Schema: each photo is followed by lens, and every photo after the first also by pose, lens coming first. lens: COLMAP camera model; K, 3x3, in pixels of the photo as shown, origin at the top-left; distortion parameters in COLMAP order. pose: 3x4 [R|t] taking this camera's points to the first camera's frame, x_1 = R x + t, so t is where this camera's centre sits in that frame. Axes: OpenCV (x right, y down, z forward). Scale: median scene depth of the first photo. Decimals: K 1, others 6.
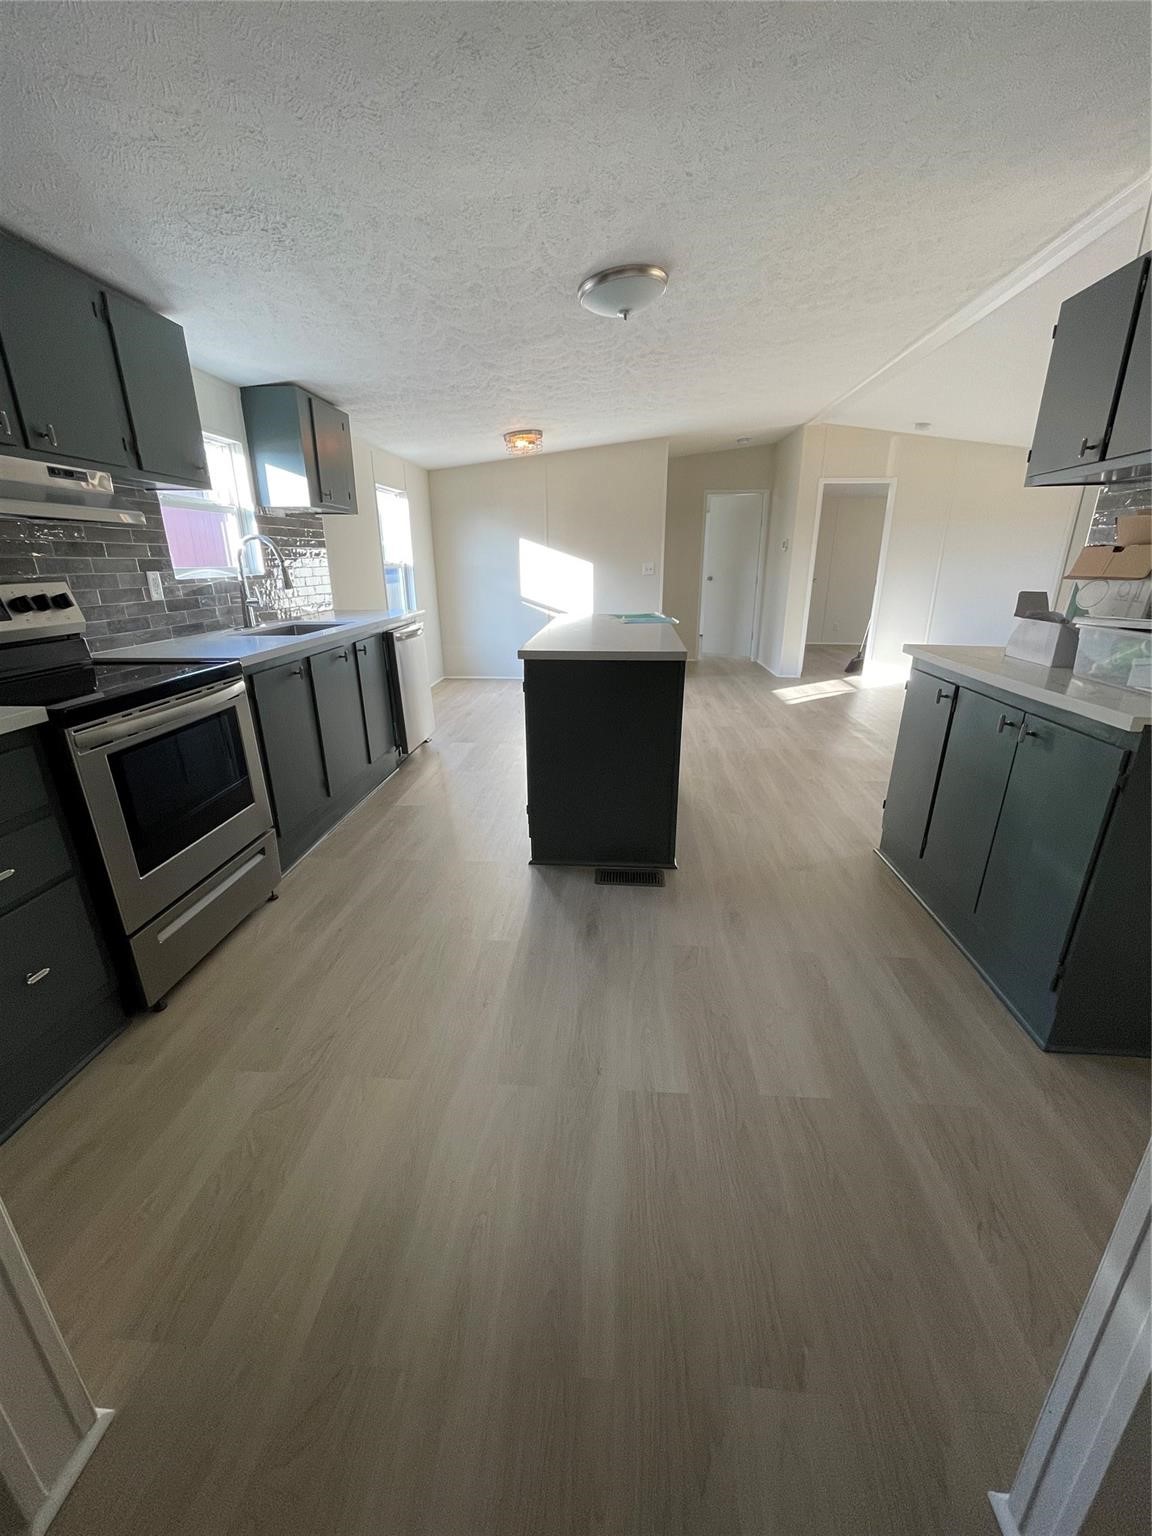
lens RADIAL K [[609.9, 0, 576.0], [0, 609.9, 768.0], [0, 0, 1]] dist [-0.001813, -0.000048]
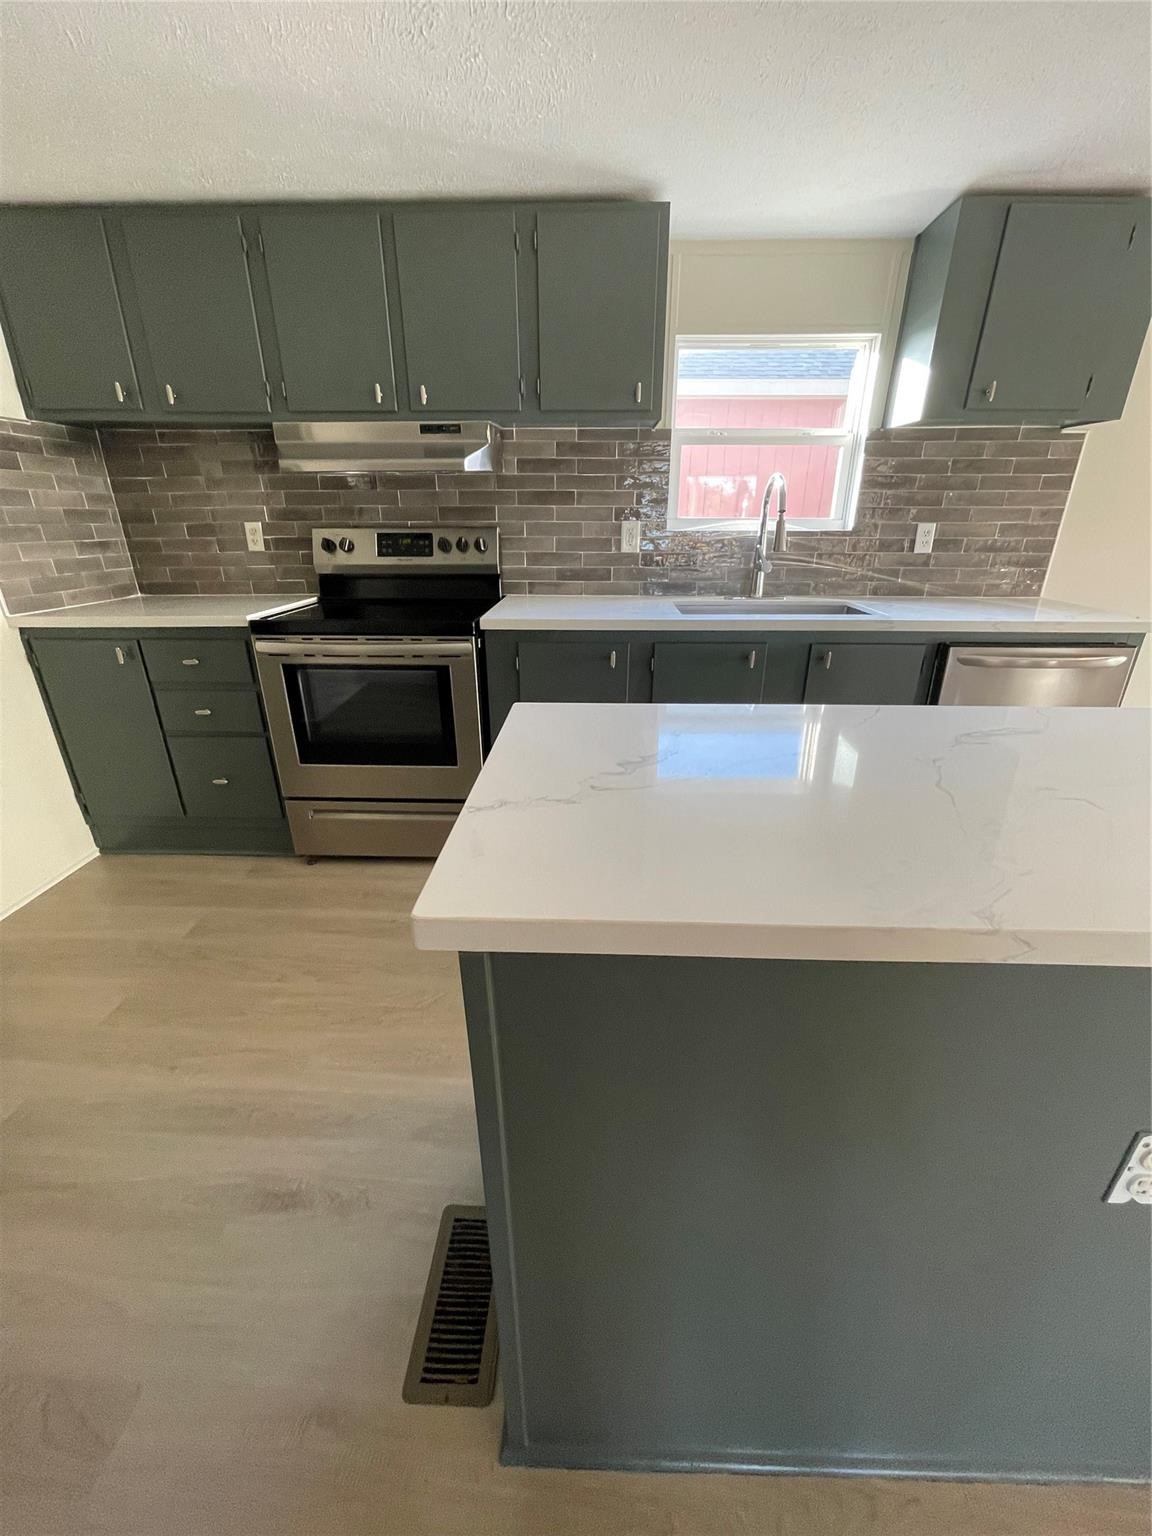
lens RADIAL K [[616.4, 0, 577.6], [0, 616.4, 773.5], [0, 0, 1]] dist [-0.001471, -0.000081]
pose [[0.039992, 0.388537, -0.920565, 0.325937], [-0.321543, 0.877300, 0.356307, -0.290834], [0.946050, 0.281752, 0.160016, 0.873084]]
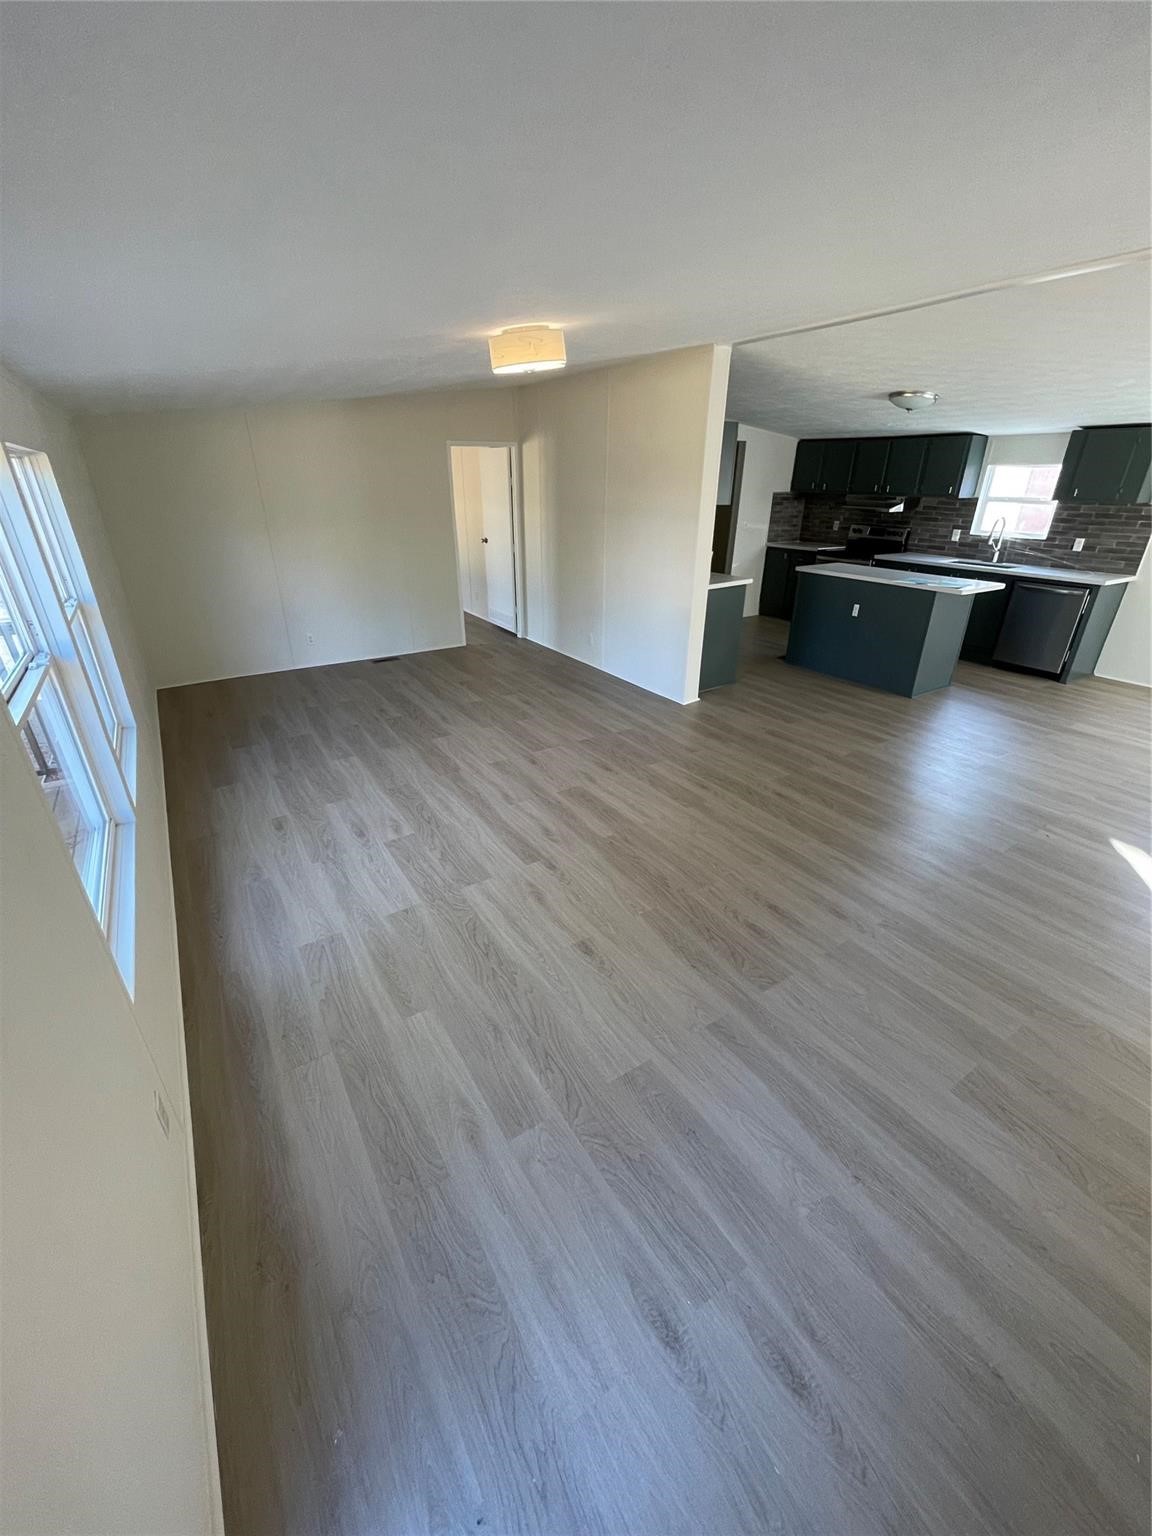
lens RADIAL K [[619.2, 0, 594.5], [0, 619.2, 757.2], [0, 0, 1]] dist [0.000309, 0.018112]
pose [[-0.790632, 0.247797, -0.559909, 2.204860], [-0.207577, 0.751819, 0.625844, -0.917713], [0.576032, 0.611036, -0.542975, 2.114397]]
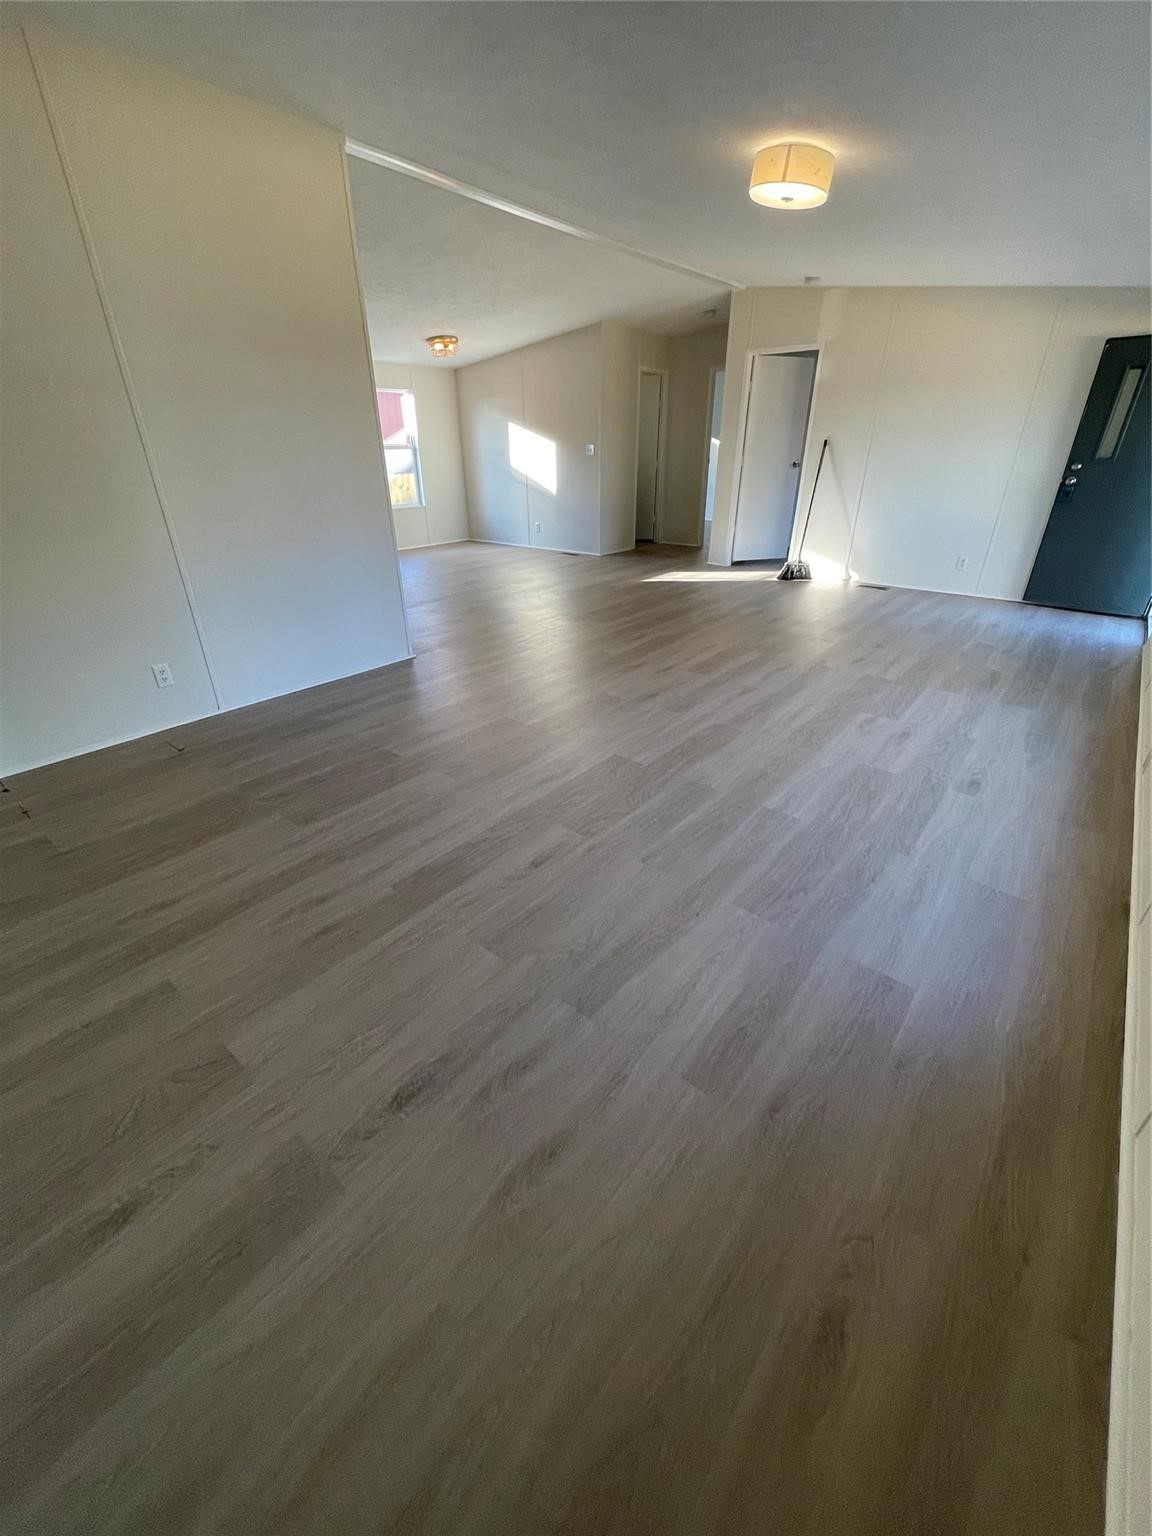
lens RADIAL K [[616.4, 0, 577.6], [0, 616.4, 773.5], [0, 0, 1]] dist [-0.001471, -0.000081]
pose [[0.816273, 0.266643, -0.512445, 2.014371], [-0.184043, 0.960910, 0.206833, 0.062340], [0.547564, -0.074520, 0.833439, -0.061247]]
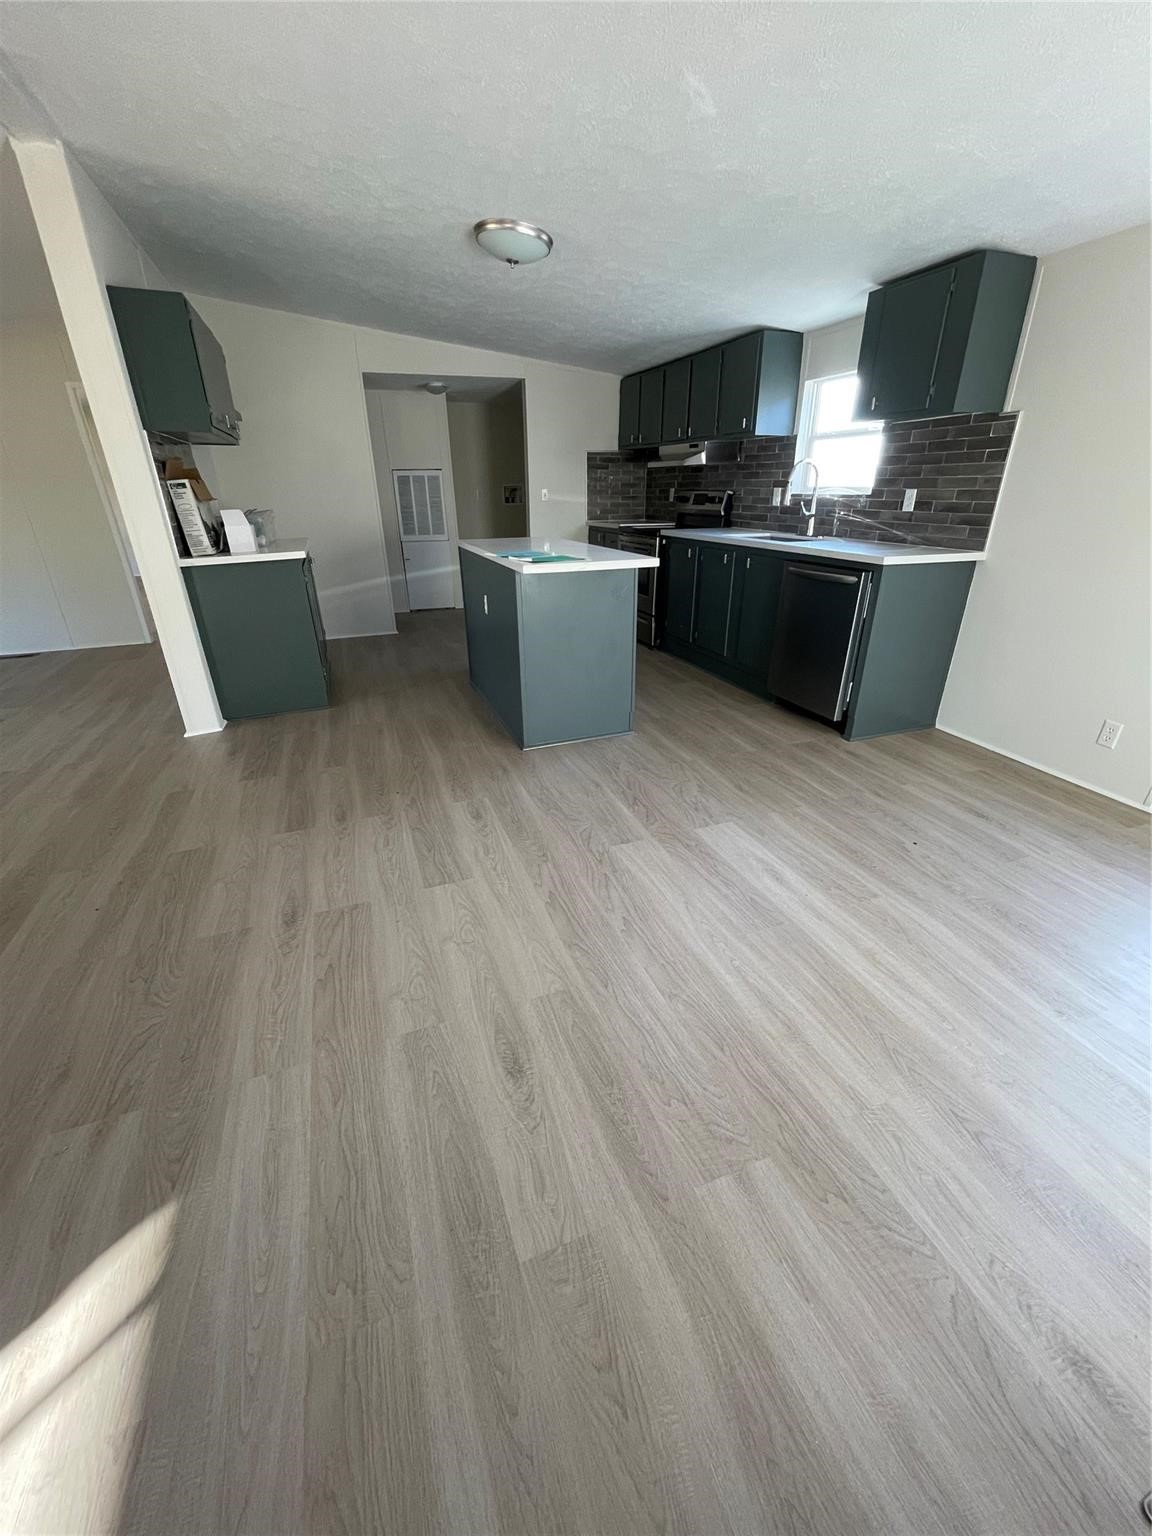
lens RADIAL K [[609.9, 0, 576.0], [0, 609.9, 768.0], [0, 0, 1]] dist [-0.001813, -0.000048]
pose [[-0.906351, 0.186489, -0.379144, 0.568246], [-0.125960, 0.737272, 0.663750, -0.785990], [0.403314, 0.649347, -0.644737, 2.325237]]
